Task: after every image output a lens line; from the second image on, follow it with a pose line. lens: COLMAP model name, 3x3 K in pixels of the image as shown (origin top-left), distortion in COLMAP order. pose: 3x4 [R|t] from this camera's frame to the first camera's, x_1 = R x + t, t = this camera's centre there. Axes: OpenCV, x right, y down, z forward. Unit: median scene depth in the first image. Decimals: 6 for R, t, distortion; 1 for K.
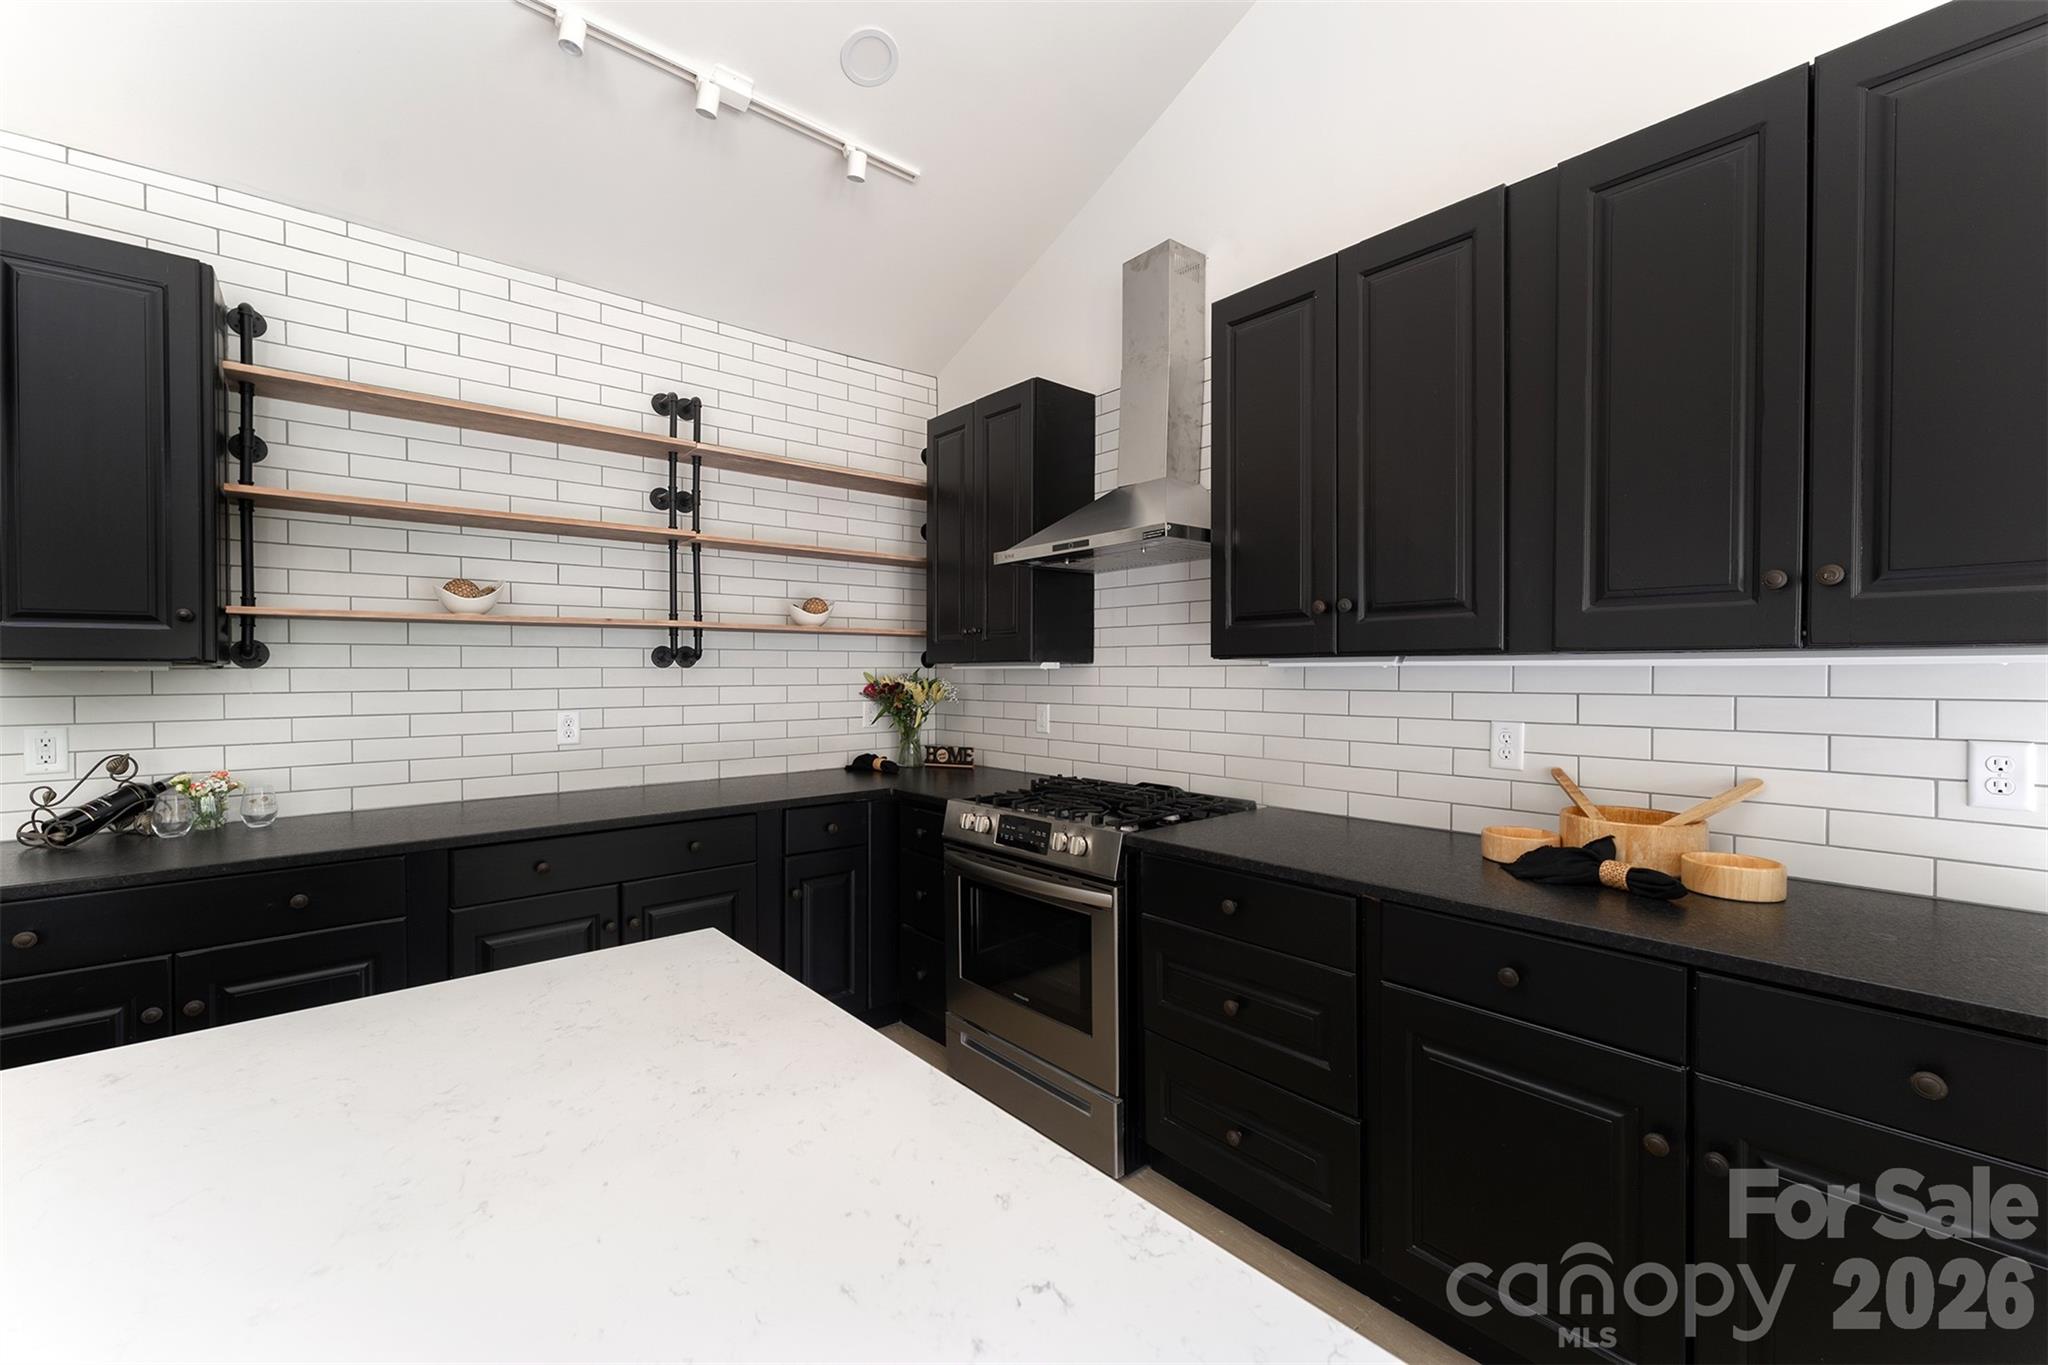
lens RADIAL K [[837.7, 0, 1004.6], [0, 837.7, 685.1], [0, 0, 1]] dist [0.002319, -0.000172]
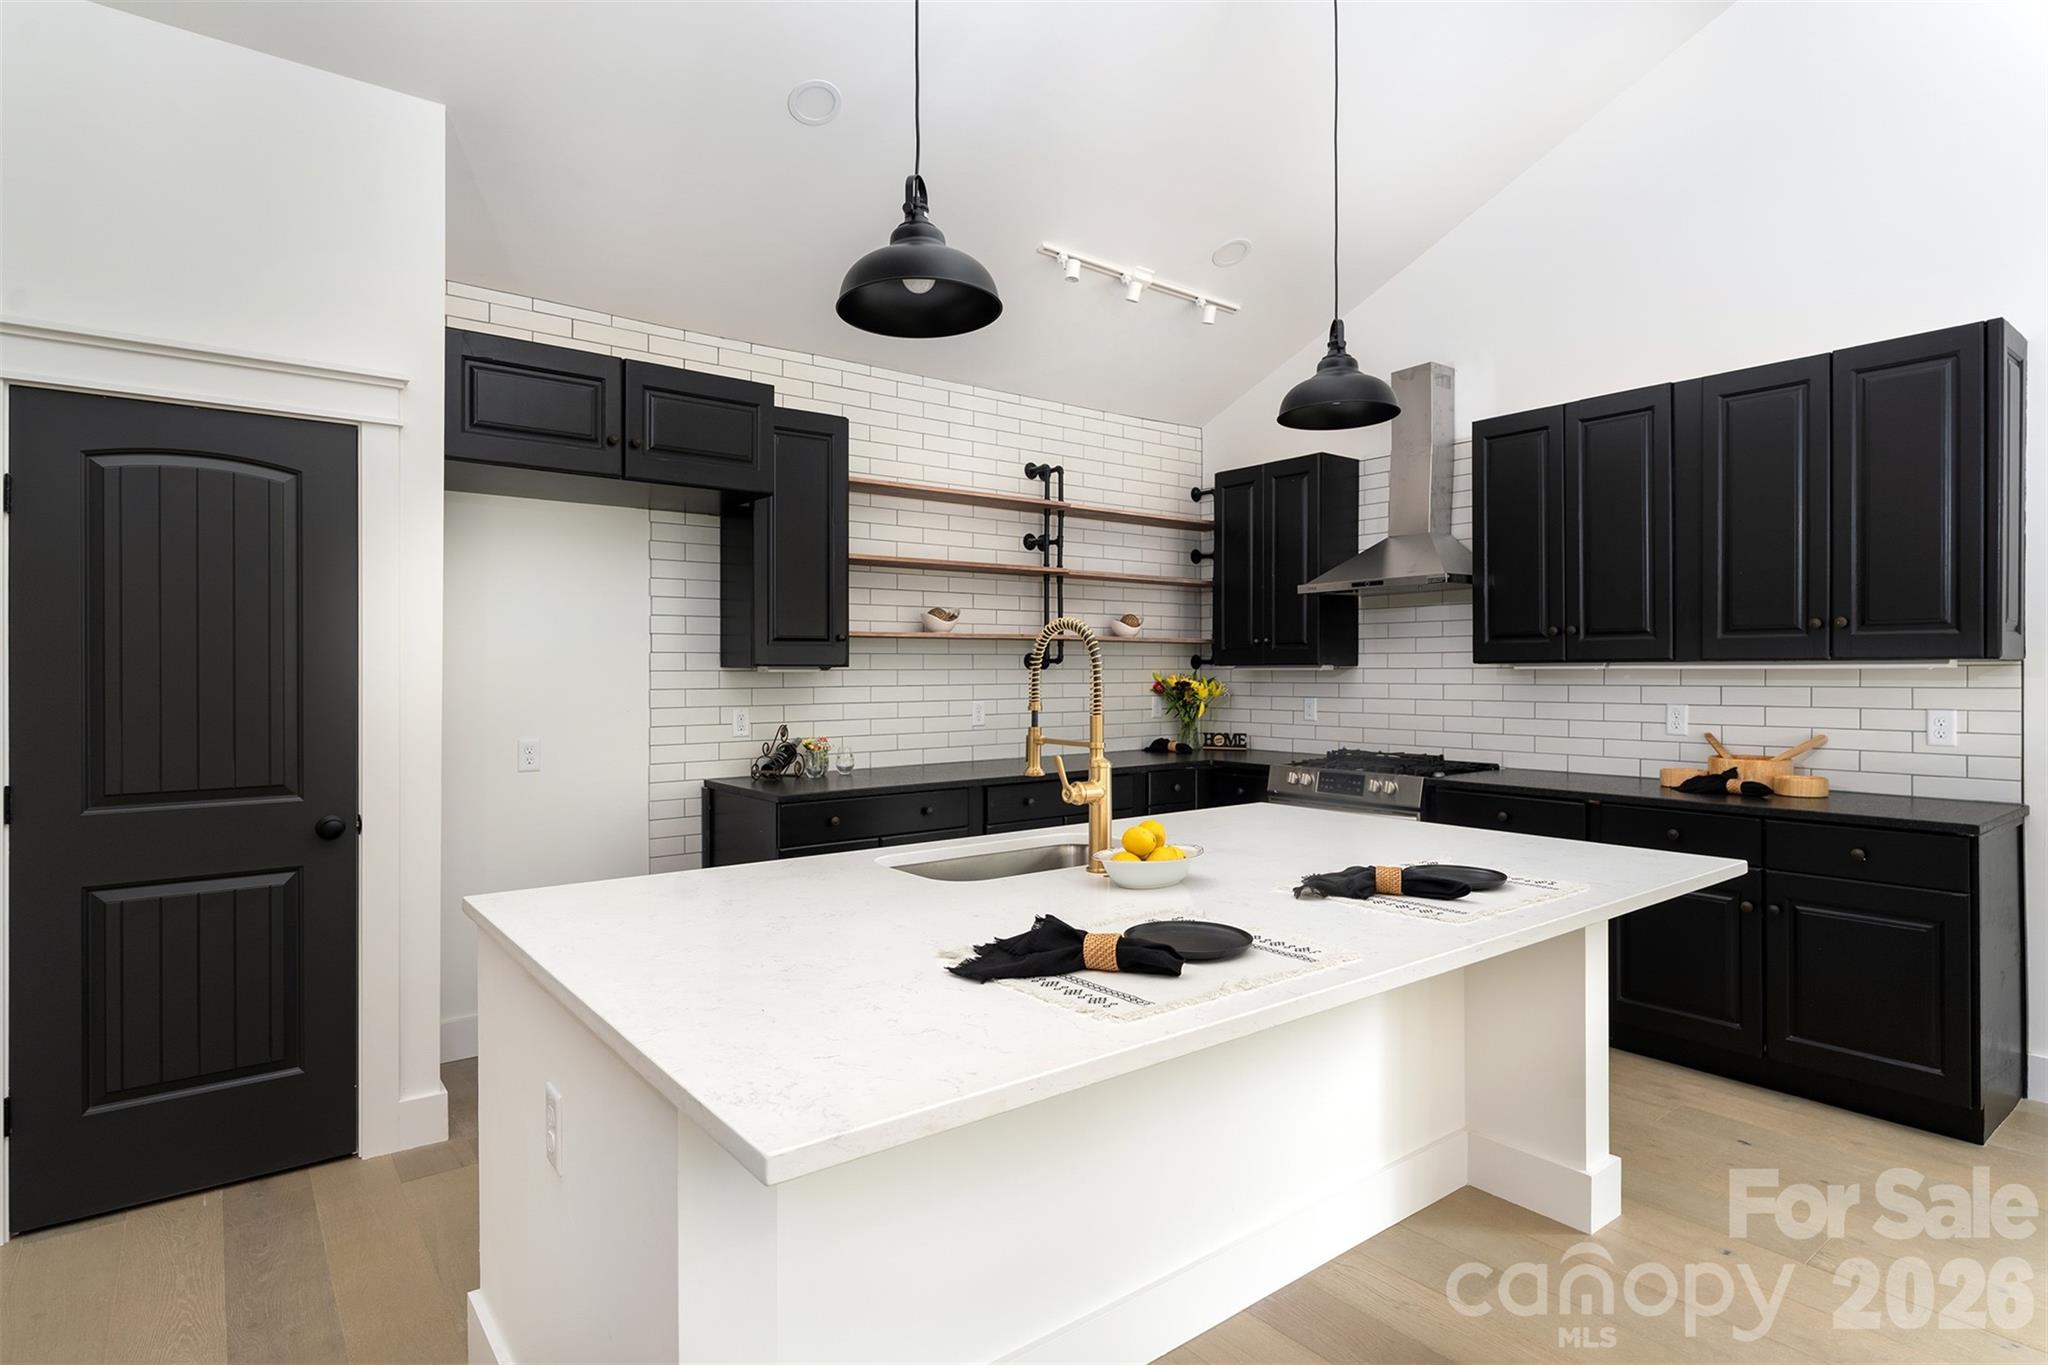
lens RADIAL K [[1025.4, 0, 1041.5], [0, 1025.4, 678.0], [0, 0, 1]] dist [-0.001811, 0.000313]
pose [[0.999459, 0.000058, -0.032904, -0.385827], [-0.000405, 0.999944, -0.010536, 0.011073], [0.032901, 0.010544, 0.999403, -0.702068]]
